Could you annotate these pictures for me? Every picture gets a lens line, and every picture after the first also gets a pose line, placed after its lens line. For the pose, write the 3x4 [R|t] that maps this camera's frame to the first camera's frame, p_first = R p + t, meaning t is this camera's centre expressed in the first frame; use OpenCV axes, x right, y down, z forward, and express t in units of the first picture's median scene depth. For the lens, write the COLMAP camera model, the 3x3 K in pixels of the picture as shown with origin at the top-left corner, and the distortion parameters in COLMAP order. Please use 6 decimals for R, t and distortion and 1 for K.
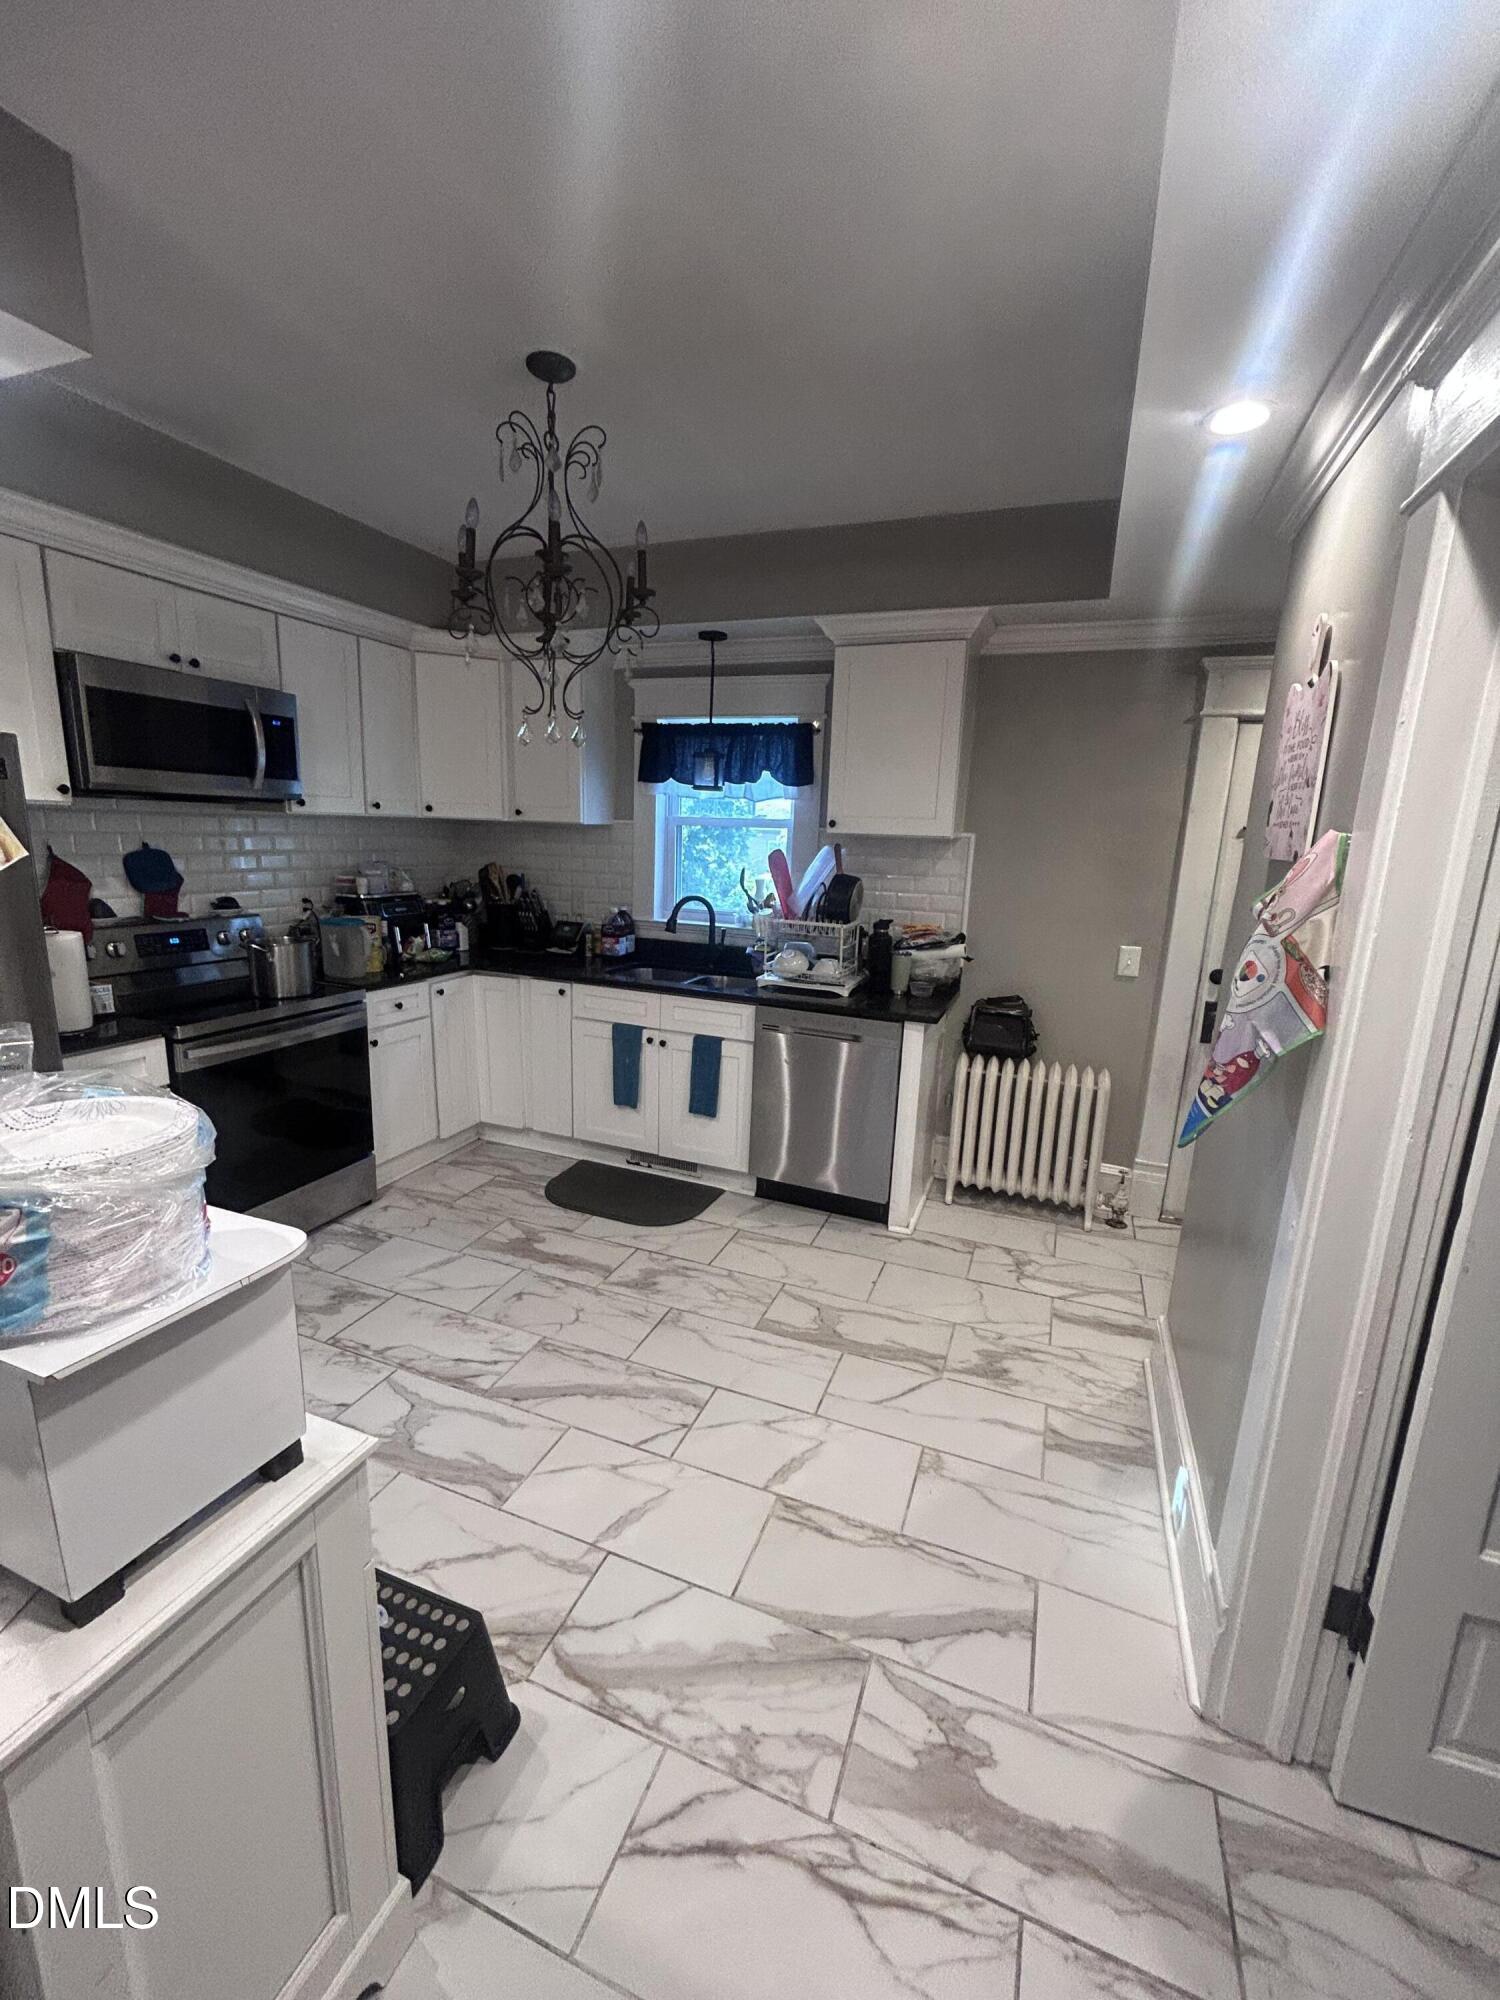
lens RADIAL K [[812.6, 0, 752.9], [0, 812.6, 998.7], [0, 0, 1]] dist [-0.003227, -0.000384]
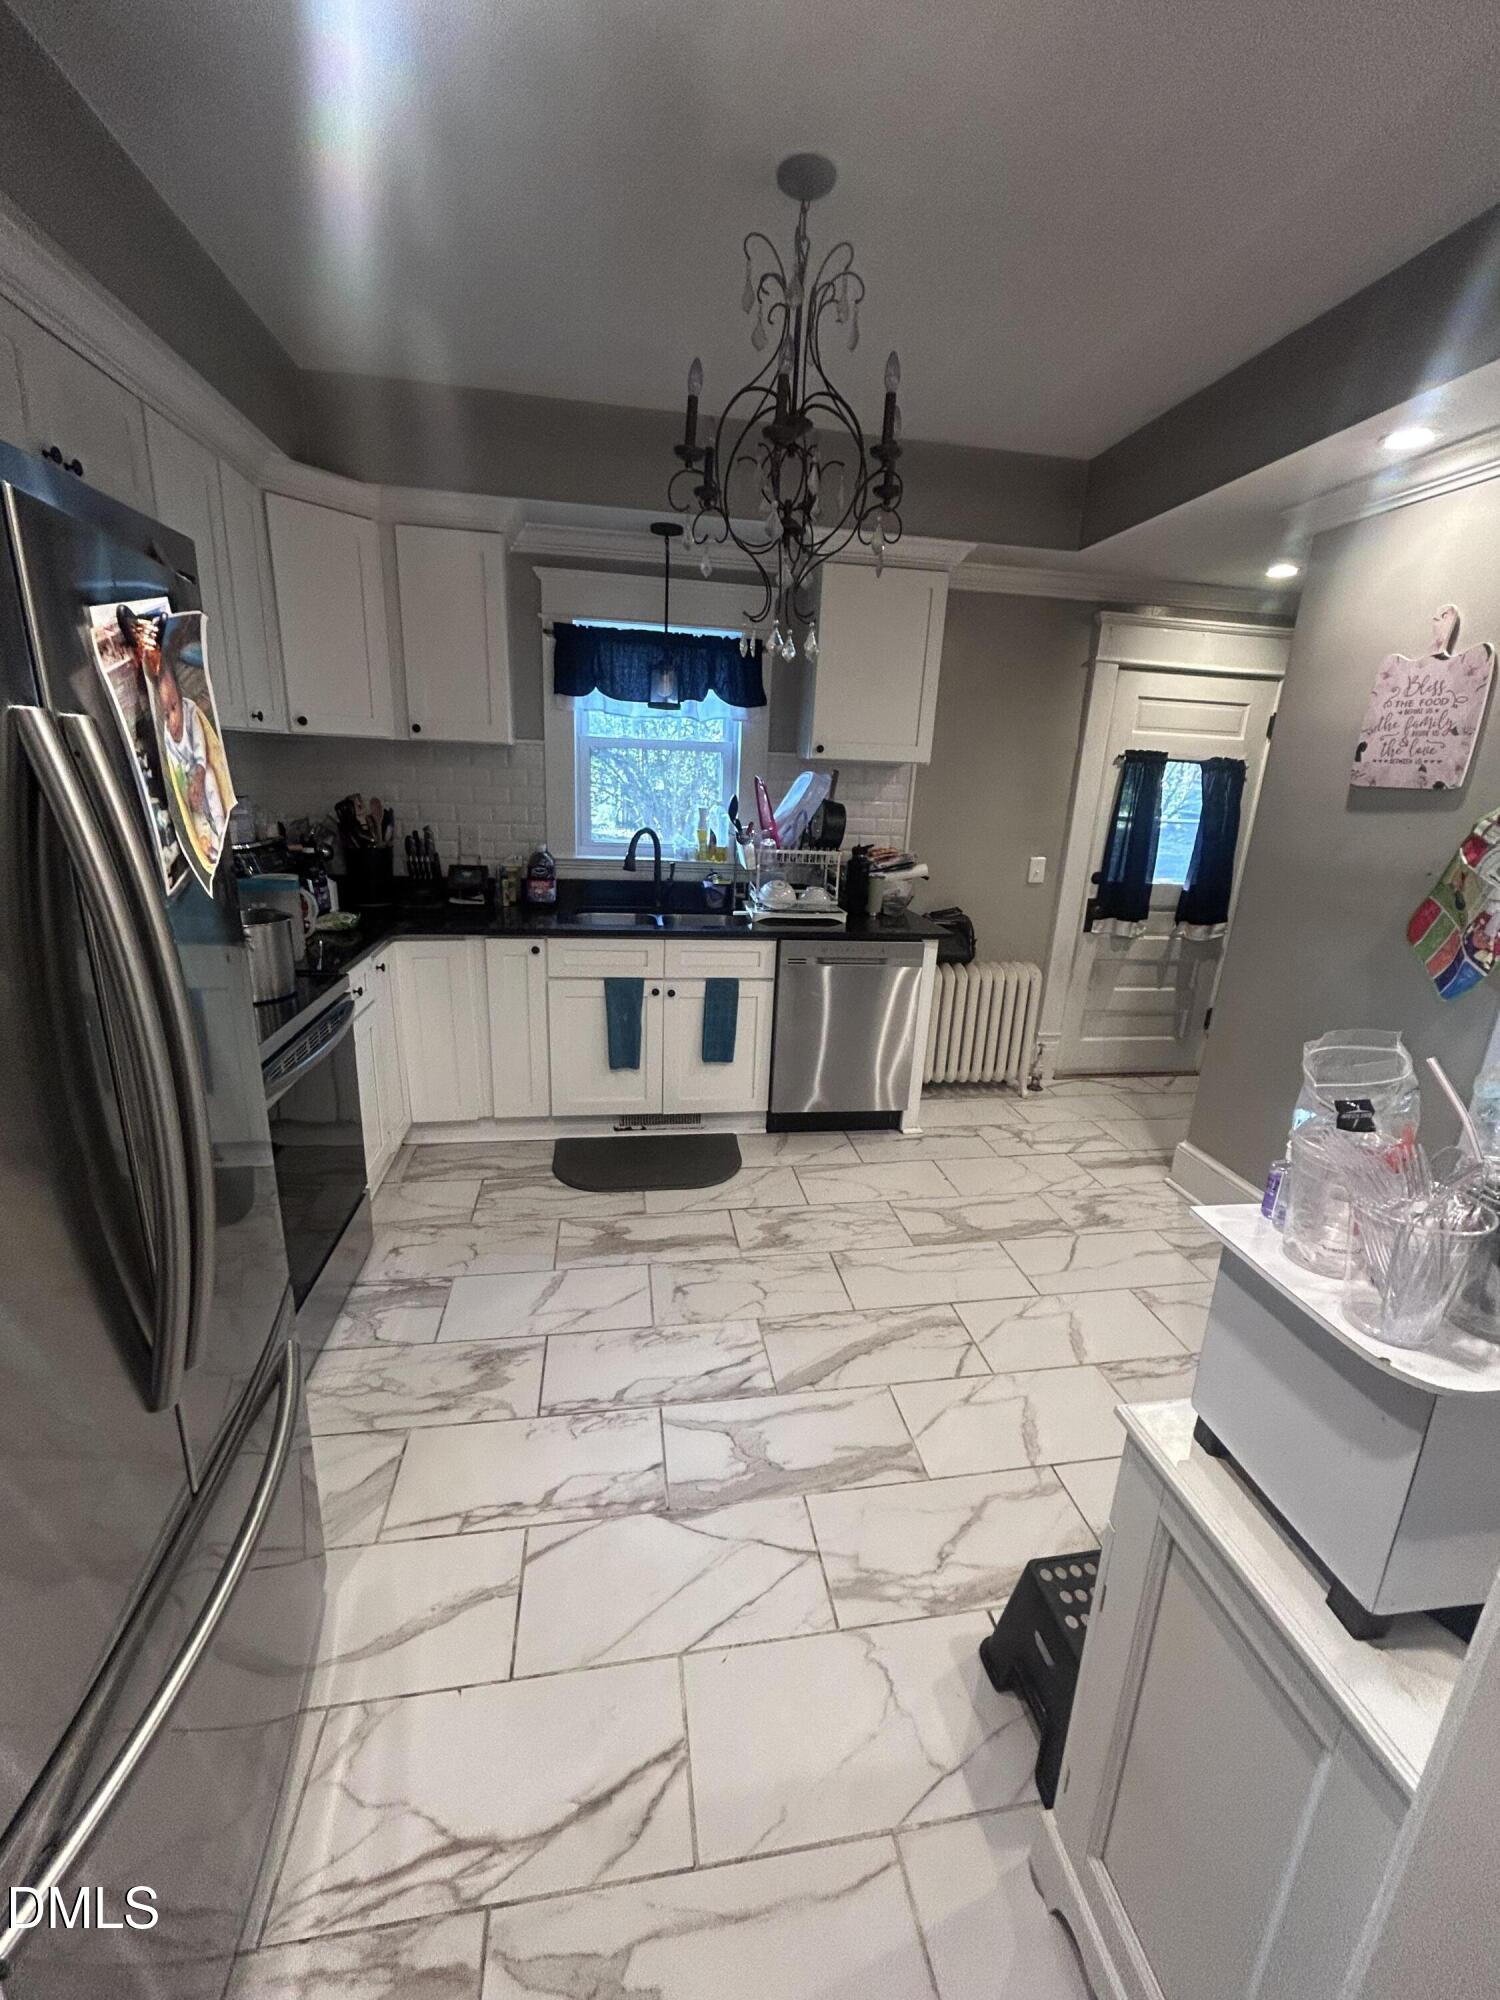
lens RADIAL K [[812.6, 0, 752.9], [0, 812.6, 998.3], [0, 0, 1]] dist [-0.003227, -0.000384]
pose [[0.859910, -0.140731, 0.490663, -0.493321], [0.093403, 0.988395, 0.119797, -0.041157], [-0.501828, -0.057185, 0.863075, 0.167923]]
